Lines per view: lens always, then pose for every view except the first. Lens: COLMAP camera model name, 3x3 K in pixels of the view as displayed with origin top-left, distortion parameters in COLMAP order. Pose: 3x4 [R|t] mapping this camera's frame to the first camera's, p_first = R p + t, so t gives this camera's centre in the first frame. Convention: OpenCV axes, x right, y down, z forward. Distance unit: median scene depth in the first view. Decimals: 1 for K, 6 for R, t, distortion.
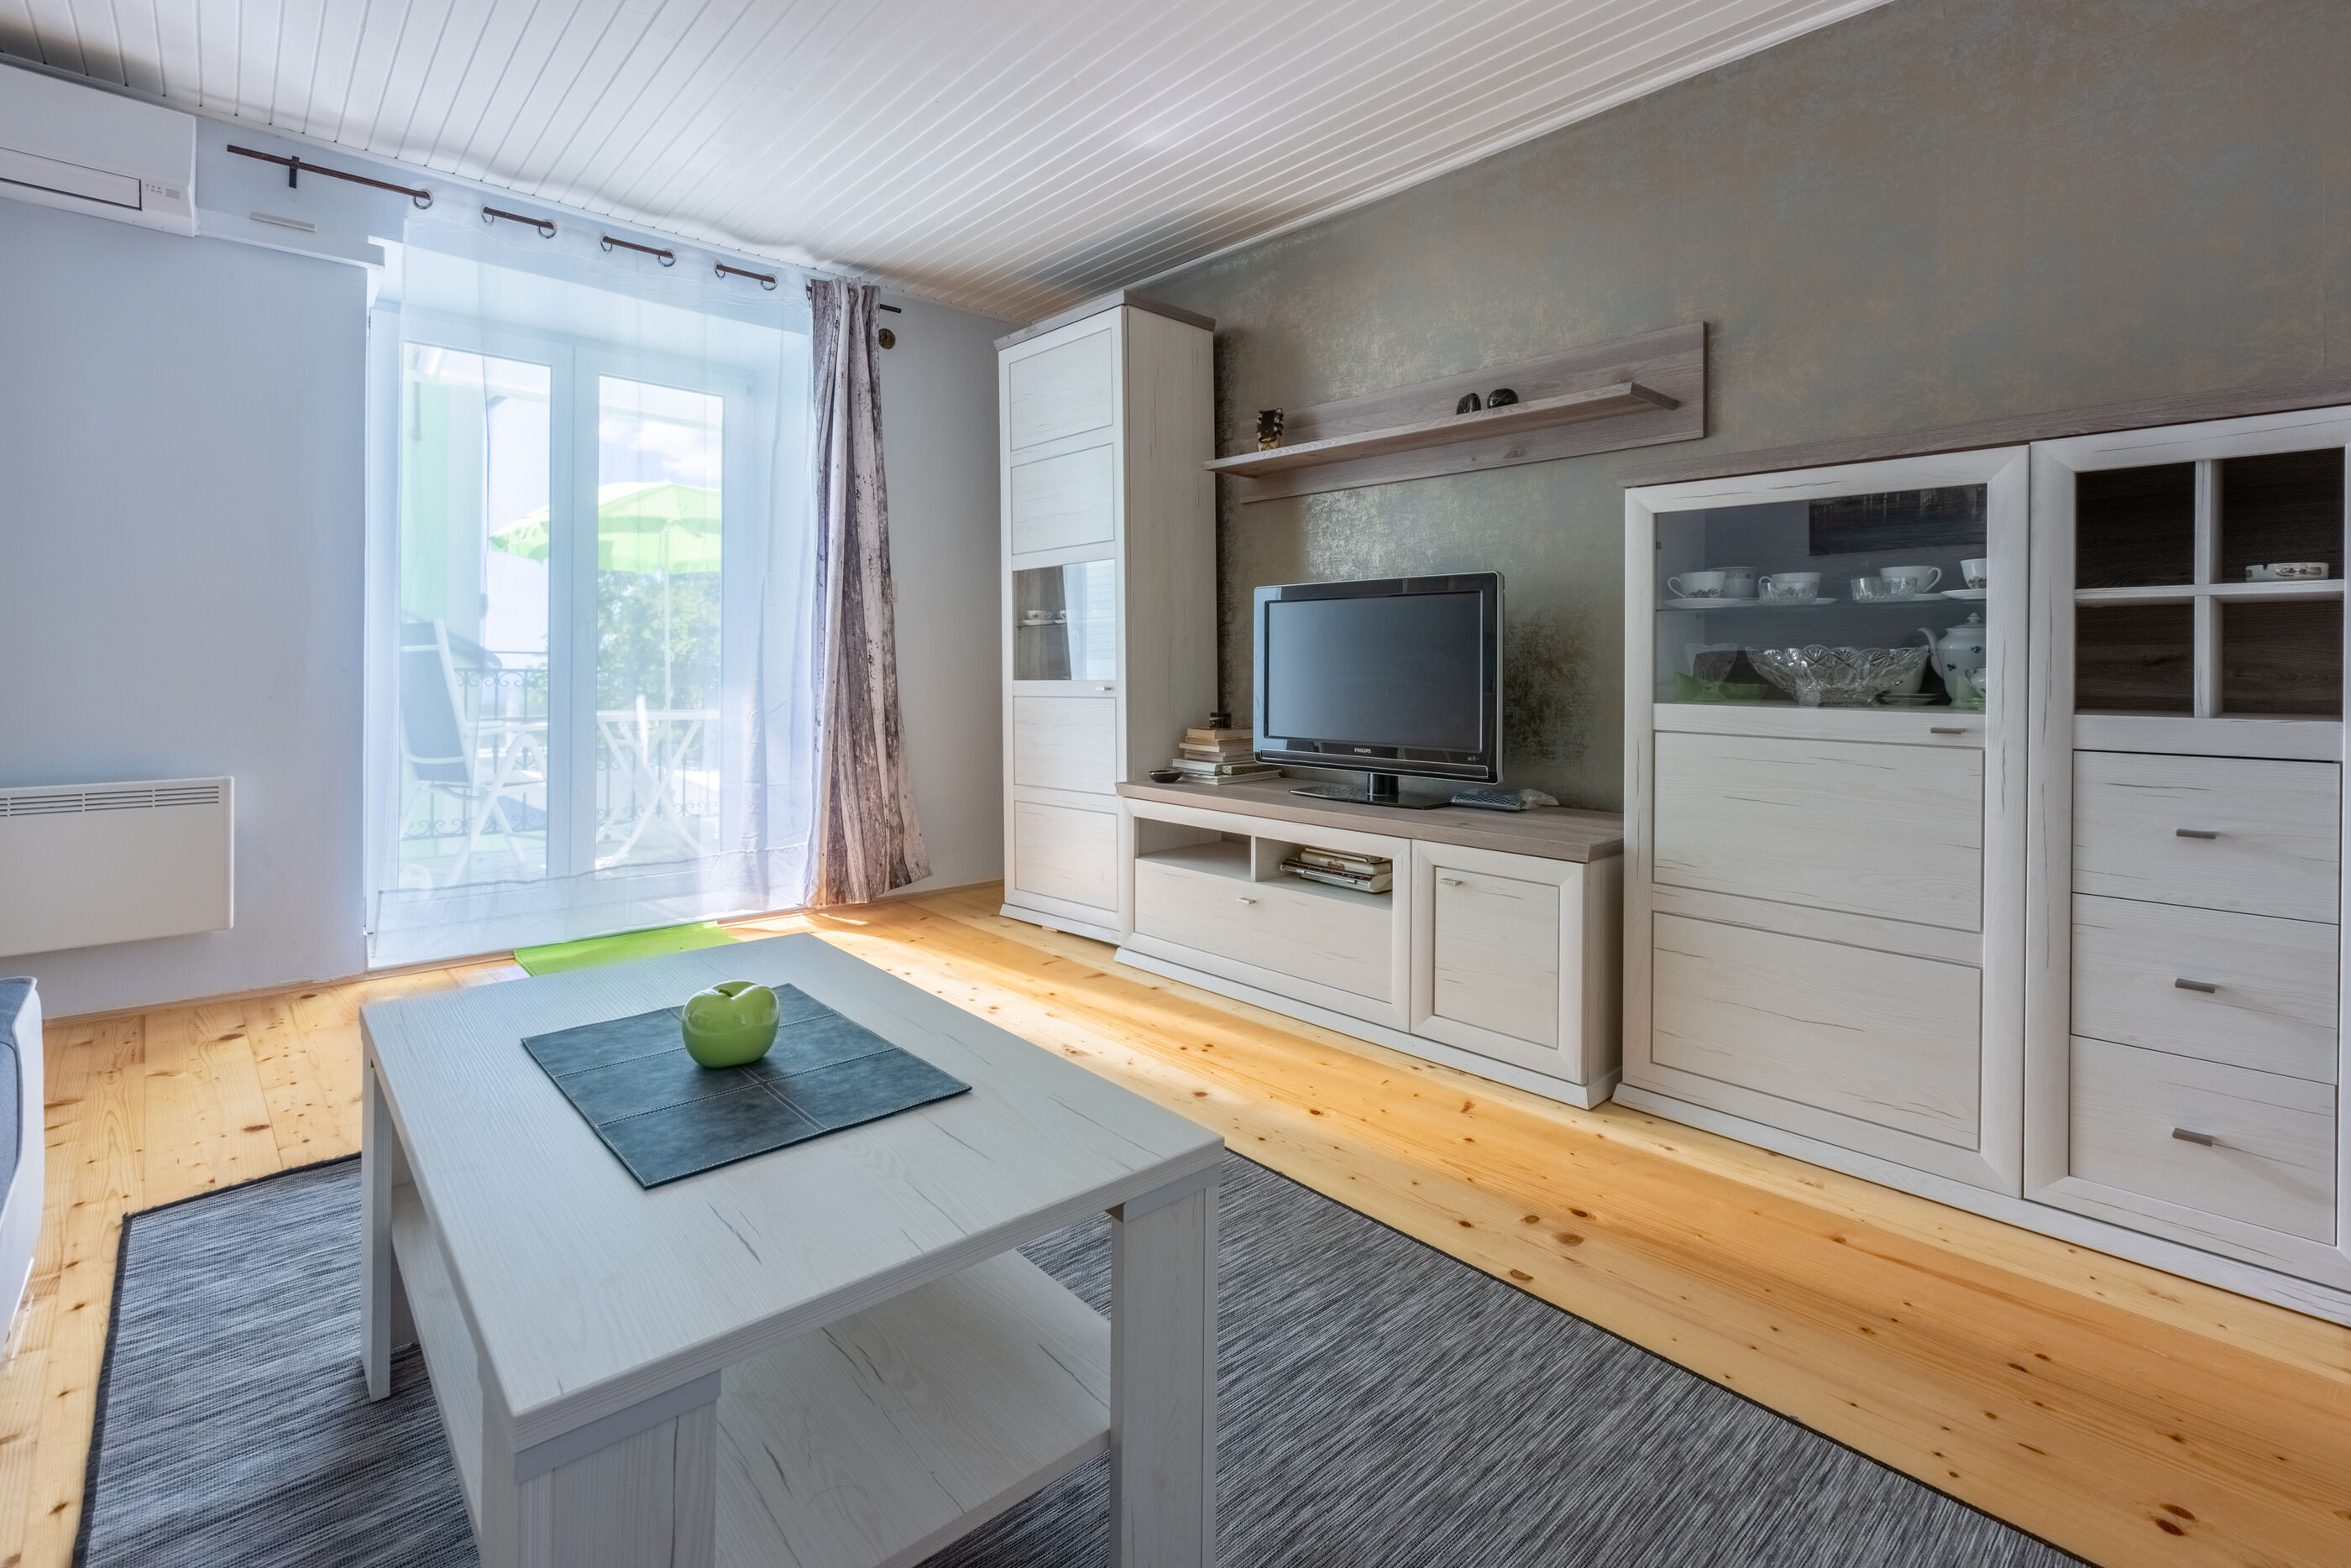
lens RADIAL K [[1073.7, 0, 1170.1], [0, 1073.7, 665.5], [0, 0, 1]] dist [0.000974, 0.000150]
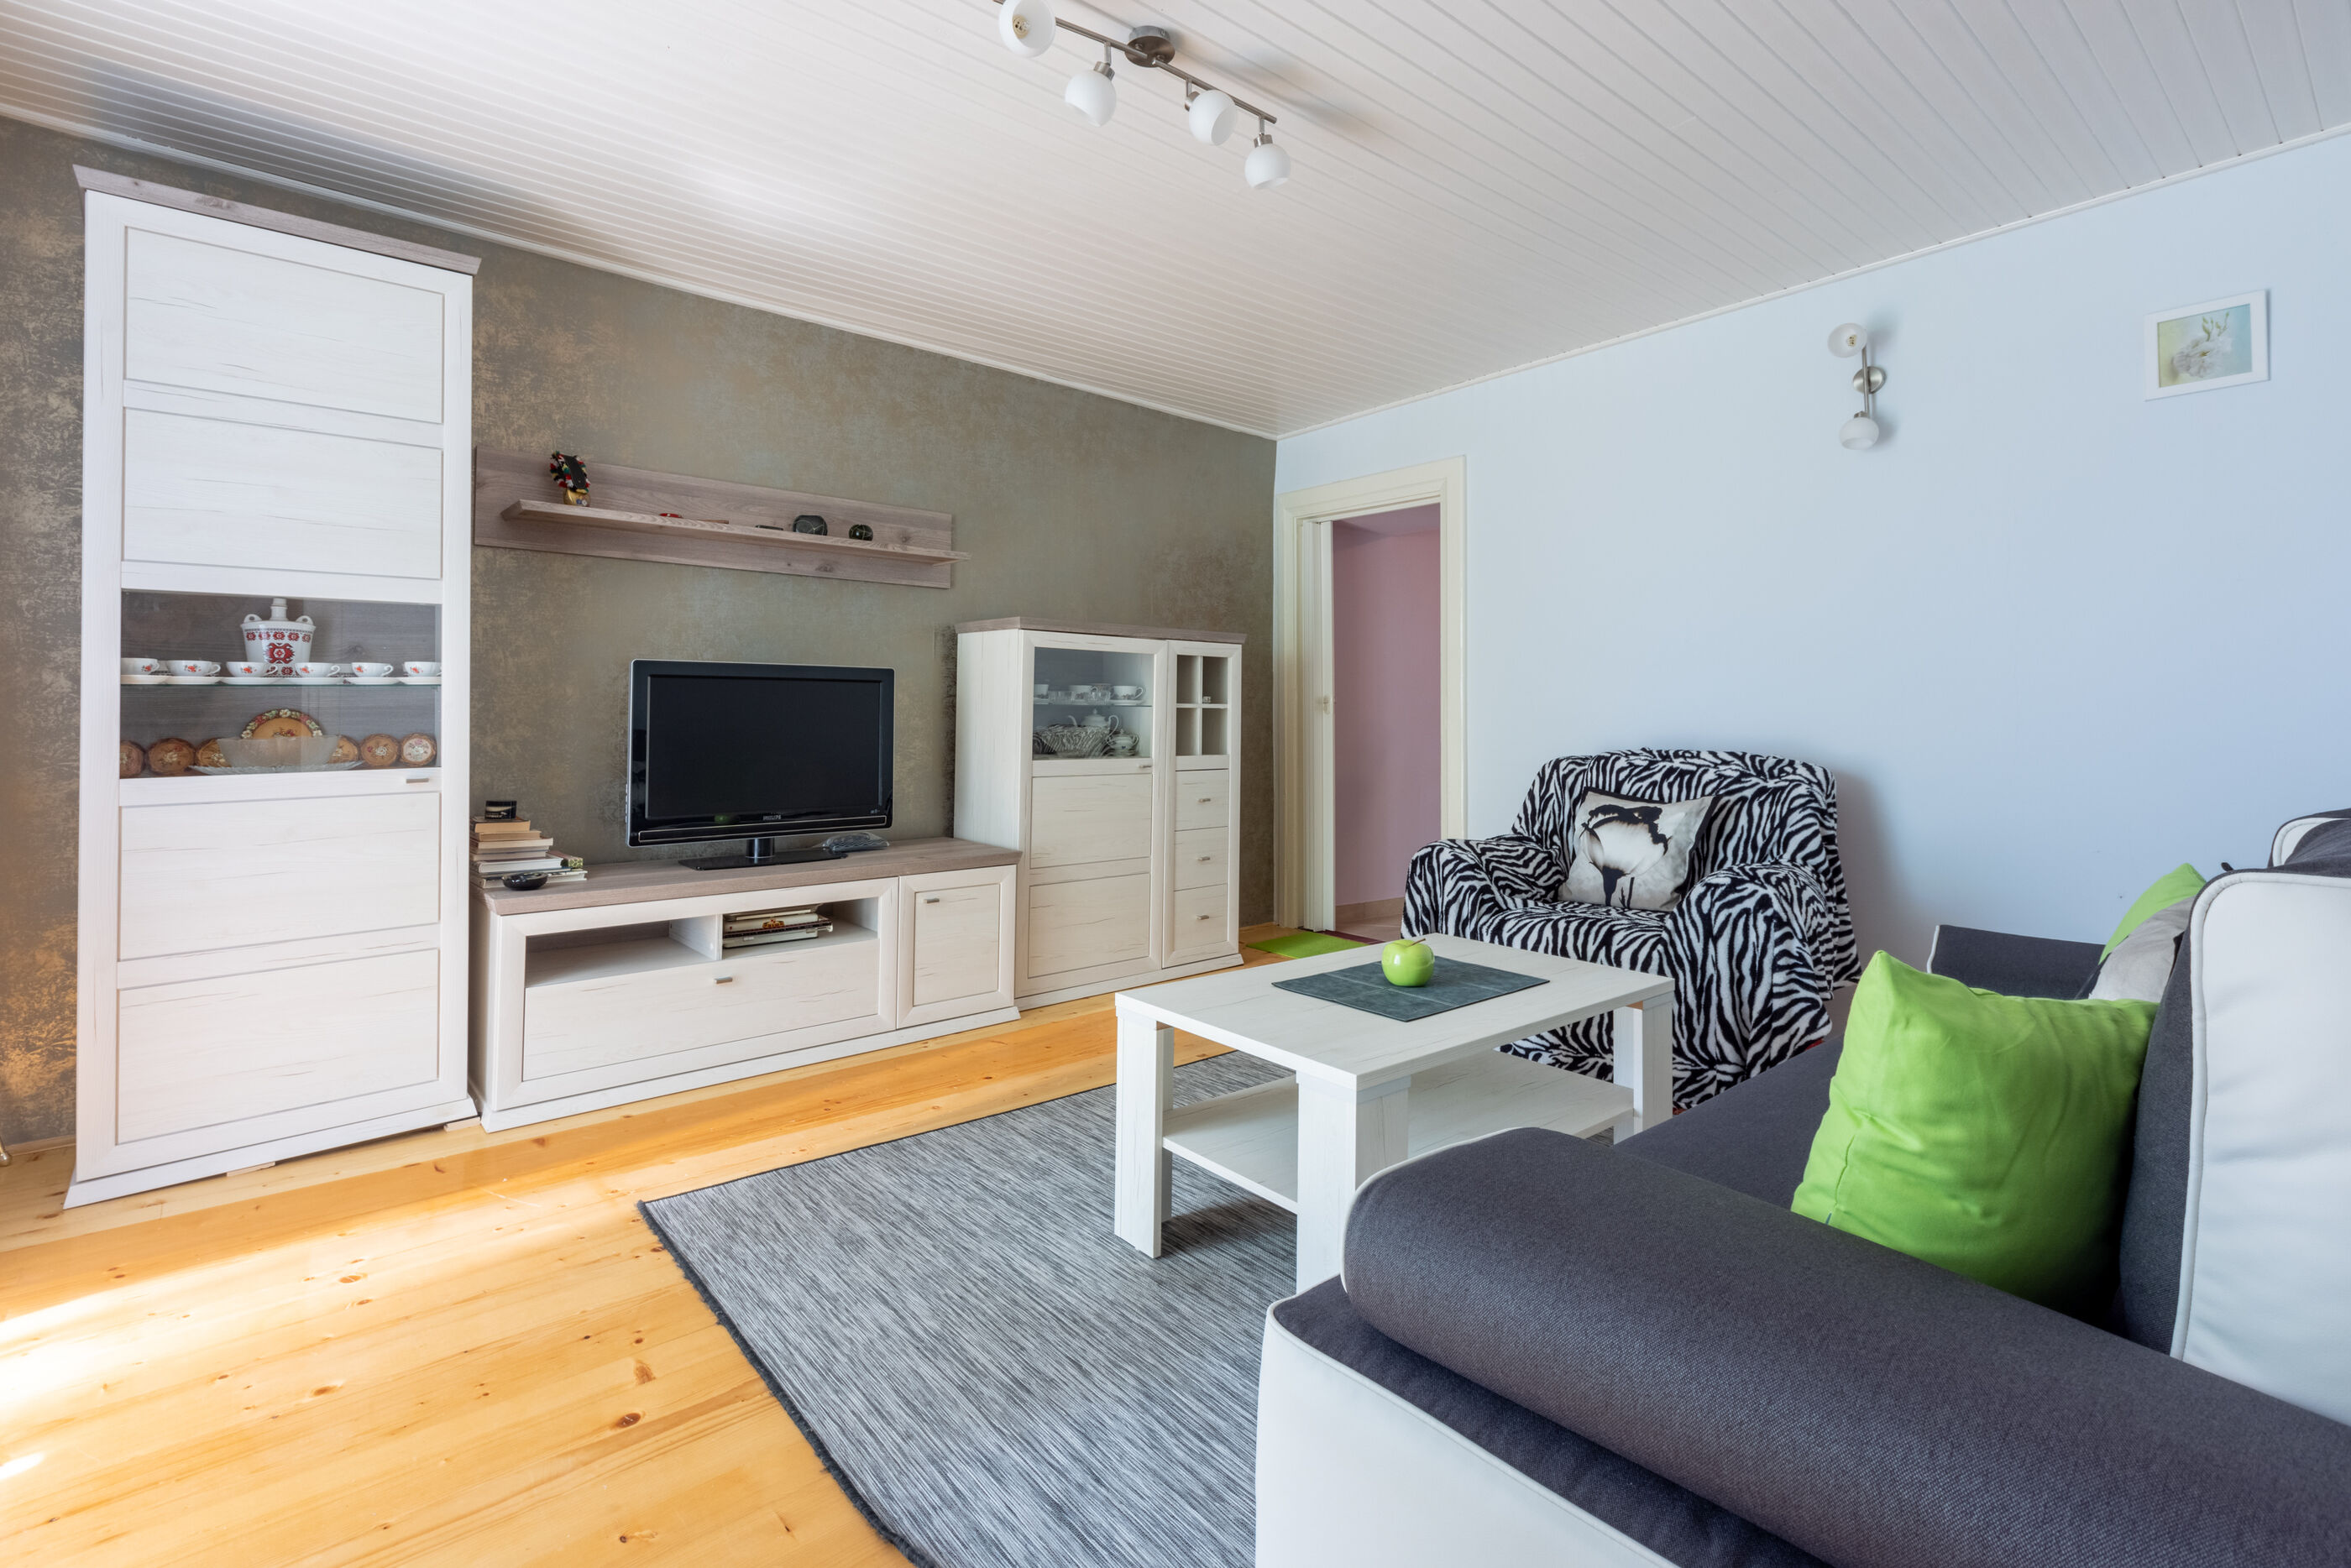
lens RADIAL K [[1068.8, 0, 1183.9], [0, 1068.8, 702.8], [0, 0, 1]] dist [0.004734, 0.000175]
pose [[0.031416, 0.017440, 0.999354, -0.919958], [0.003069, 0.999841, -0.017545, -0.019113], [-0.999502, 0.003619, 0.031358, 0.545760]]
